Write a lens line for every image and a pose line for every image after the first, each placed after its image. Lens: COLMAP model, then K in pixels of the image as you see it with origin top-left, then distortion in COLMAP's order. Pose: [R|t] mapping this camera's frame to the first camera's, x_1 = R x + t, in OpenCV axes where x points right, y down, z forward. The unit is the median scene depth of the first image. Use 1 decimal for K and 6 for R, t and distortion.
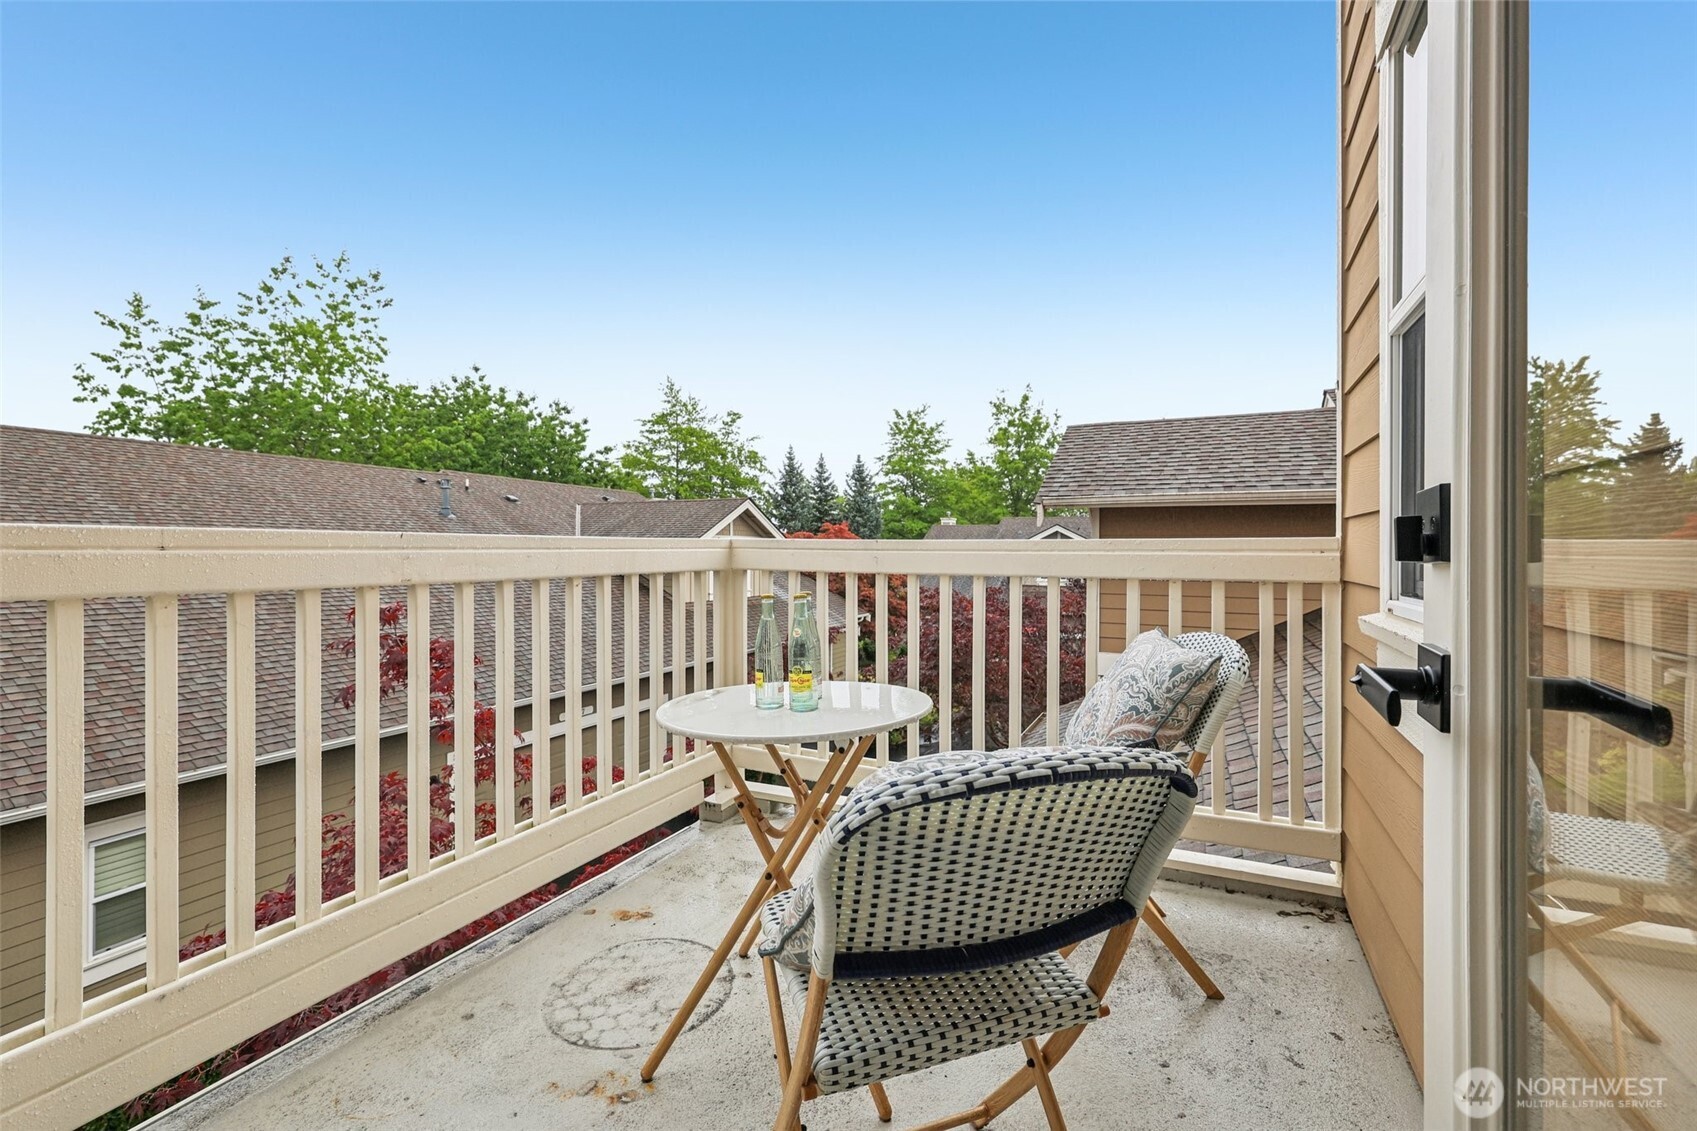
lens RADIAL K [[725.1, 0, 850.8], [0, 725.1, 554.8], [0, 0, 1]] dist [-0.035997, 0.012547]
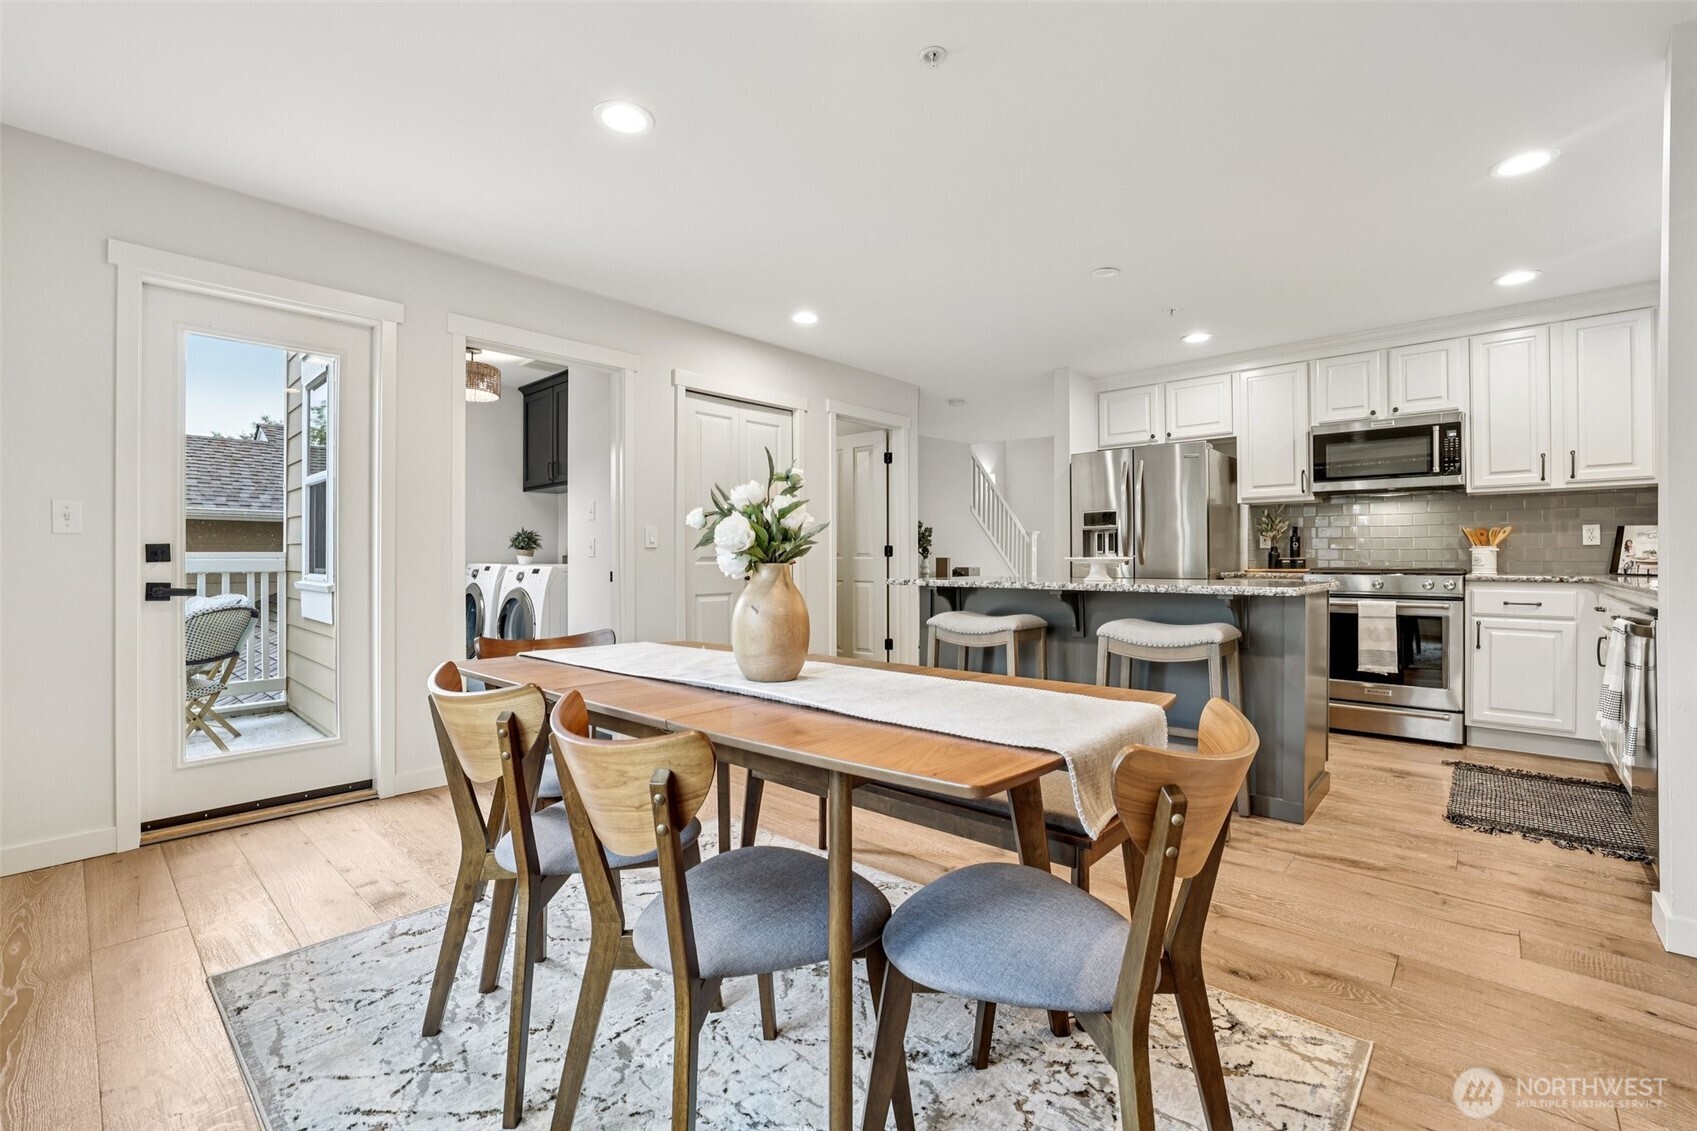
lens RADIAL K [[725.1, 0, 850.8], [0, 725.1, 554.8], [0, 0, 1]] dist [-0.035997, 0.012547]
pose [[0.276067, 0.001433, 0.961137, -1.112790], [0.003898, 0.999989, -0.002611, -0.003697], [-0.961130, 0.004467, 0.276059, -1.514892]]
